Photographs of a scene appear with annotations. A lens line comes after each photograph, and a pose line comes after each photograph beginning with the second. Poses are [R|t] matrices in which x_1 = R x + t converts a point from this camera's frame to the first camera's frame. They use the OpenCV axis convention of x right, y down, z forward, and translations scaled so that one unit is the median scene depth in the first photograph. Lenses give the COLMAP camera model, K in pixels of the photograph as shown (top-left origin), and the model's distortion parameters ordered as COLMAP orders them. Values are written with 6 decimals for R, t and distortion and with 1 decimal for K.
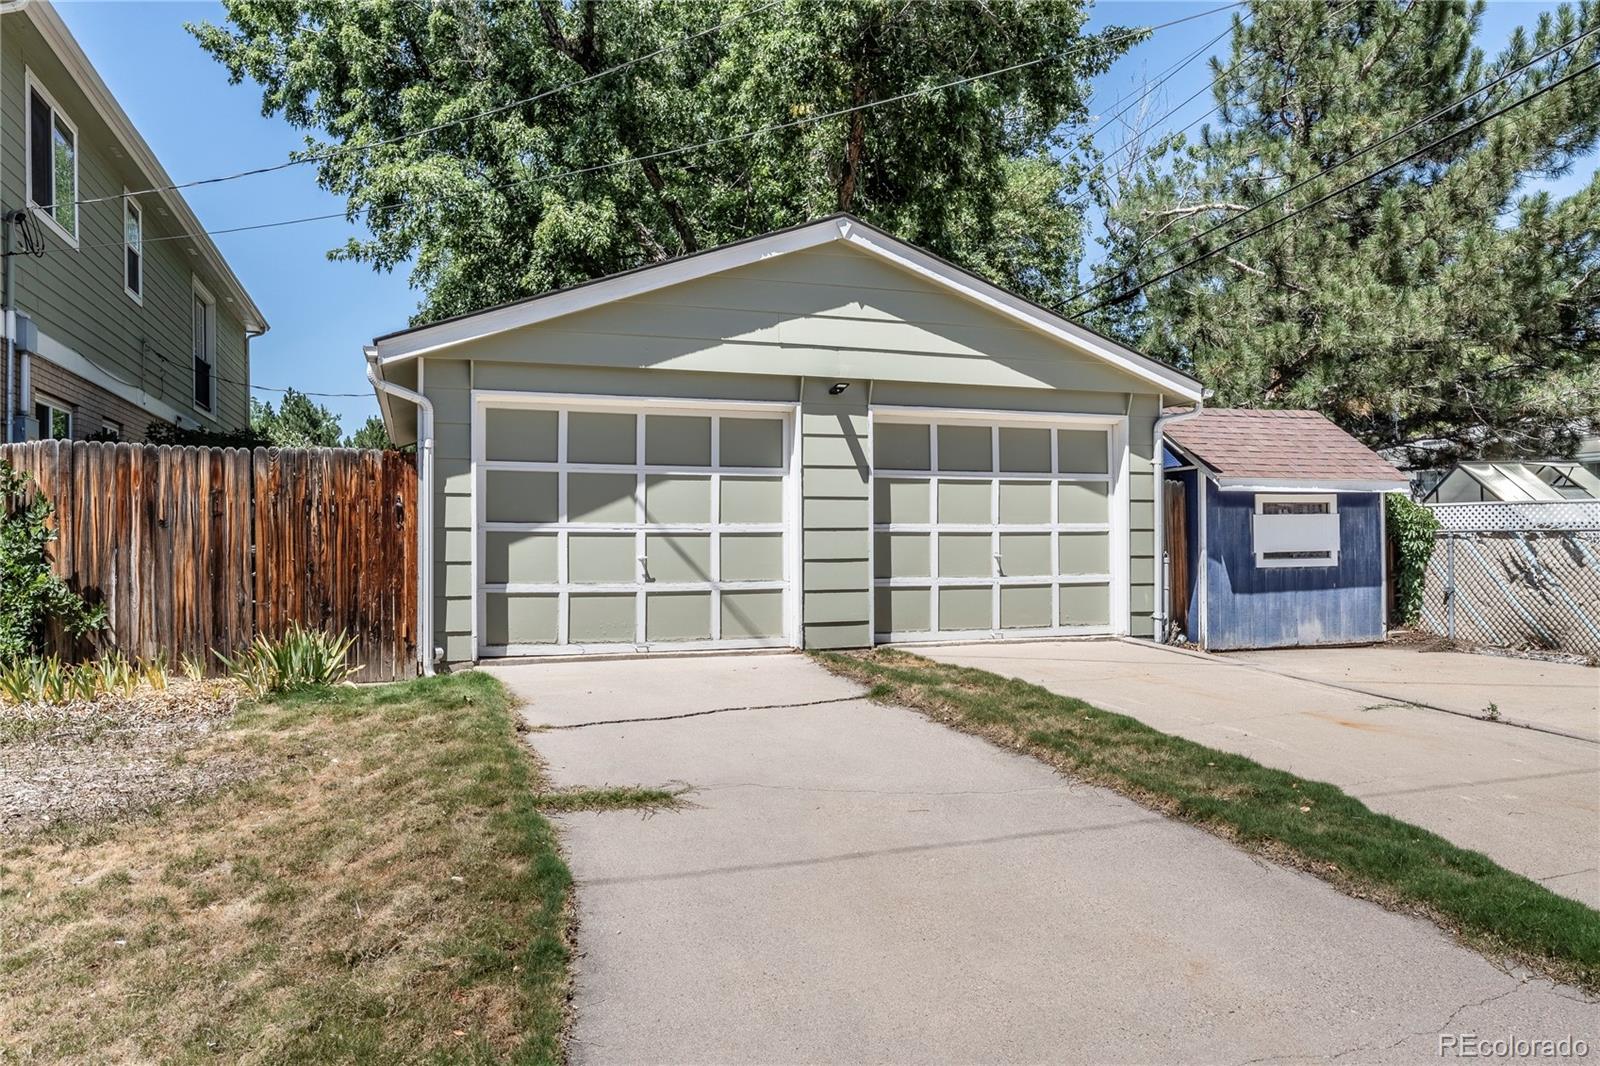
lens RADIAL K [[1045.6, 0, 800.0], [0, 1045.6, 533.0], [0, 0, 1]] dist [-0.002665, -0.000063]
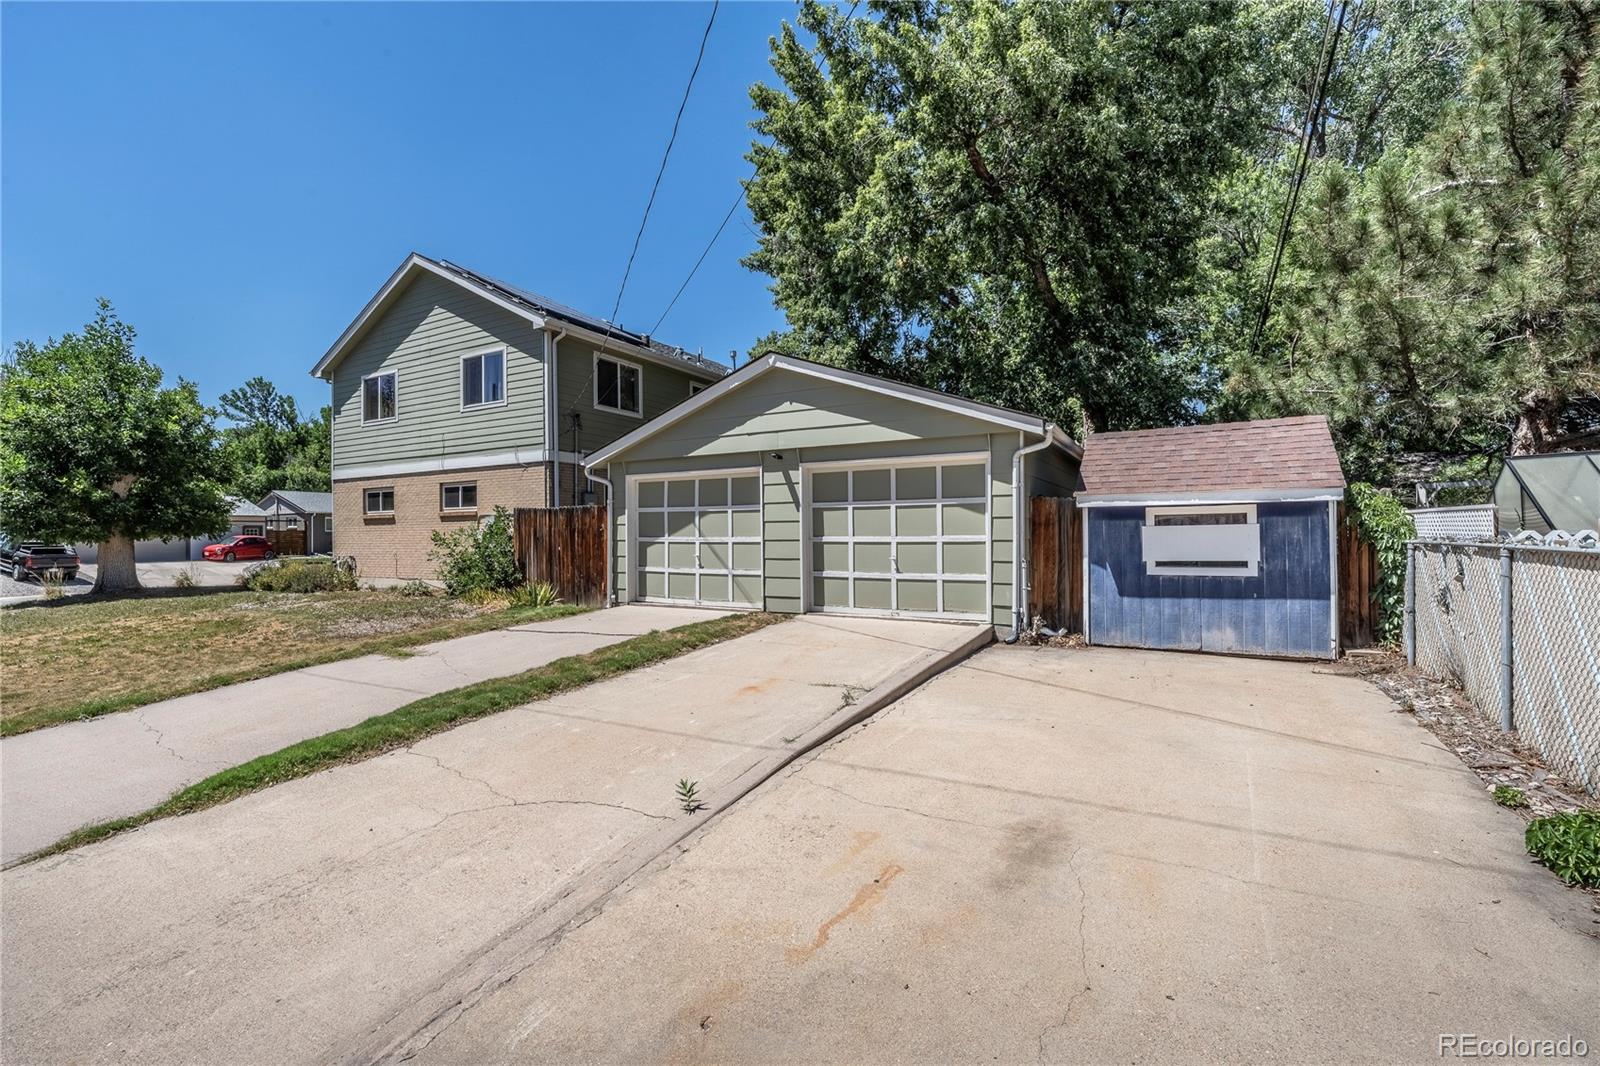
lens RADIAL K [[687.2, 0, 797.1], [0, 687.2, 541.0], [0, 0, 1]] dist [0.000413, 0.000012]
pose [[0.671645, -0.000408, -0.740873, 0.815969], [-0.001015, 0.999998, -0.001470, -0.000765], [0.740872, 0.001739, 0.671644, 0.272338]]
